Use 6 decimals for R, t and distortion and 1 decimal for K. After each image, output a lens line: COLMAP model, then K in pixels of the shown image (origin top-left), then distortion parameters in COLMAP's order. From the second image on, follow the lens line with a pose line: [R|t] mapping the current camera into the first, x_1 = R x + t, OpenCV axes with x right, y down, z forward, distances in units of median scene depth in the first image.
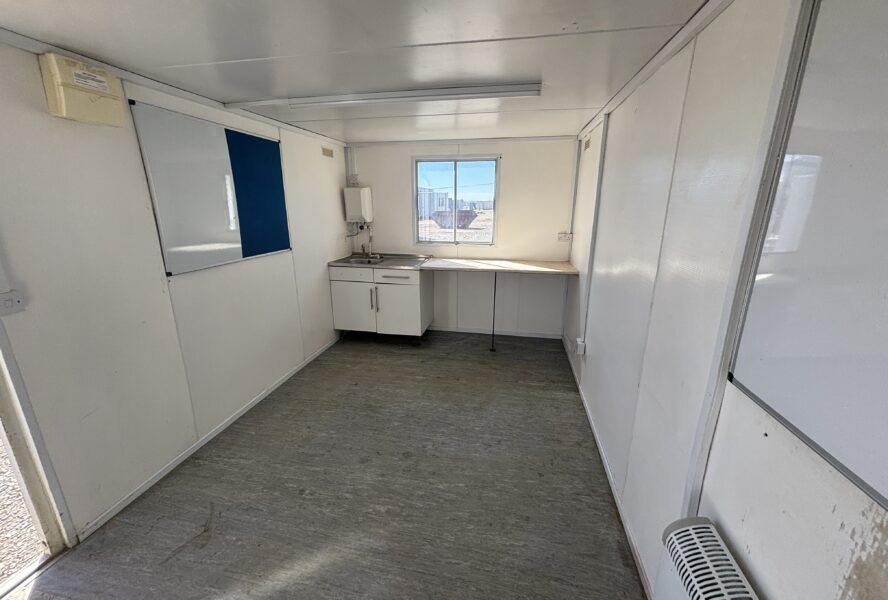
lens RADIAL K [[359.0, 0, 444.0], [0, 359.0, 300.0], [0, 0, 1]] dist [-0.000202, -0.000007]
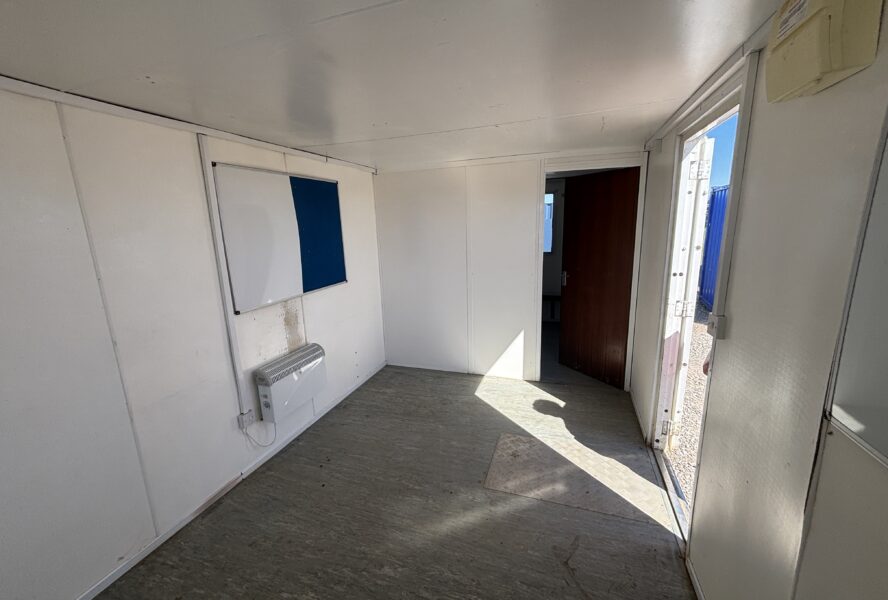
lens RADIAL K [[359.0, 0, 444.0], [0, 359.0, 300.0], [0, 0, 1]] dist [-0.000202, -0.000007]
pose [[-0.989079, 0.003562, 0.147340, -0.475554], [0.071386, 0.886194, 0.457781, -0.450991], [-0.128941, 0.463300, -0.876771, 1.540422]]
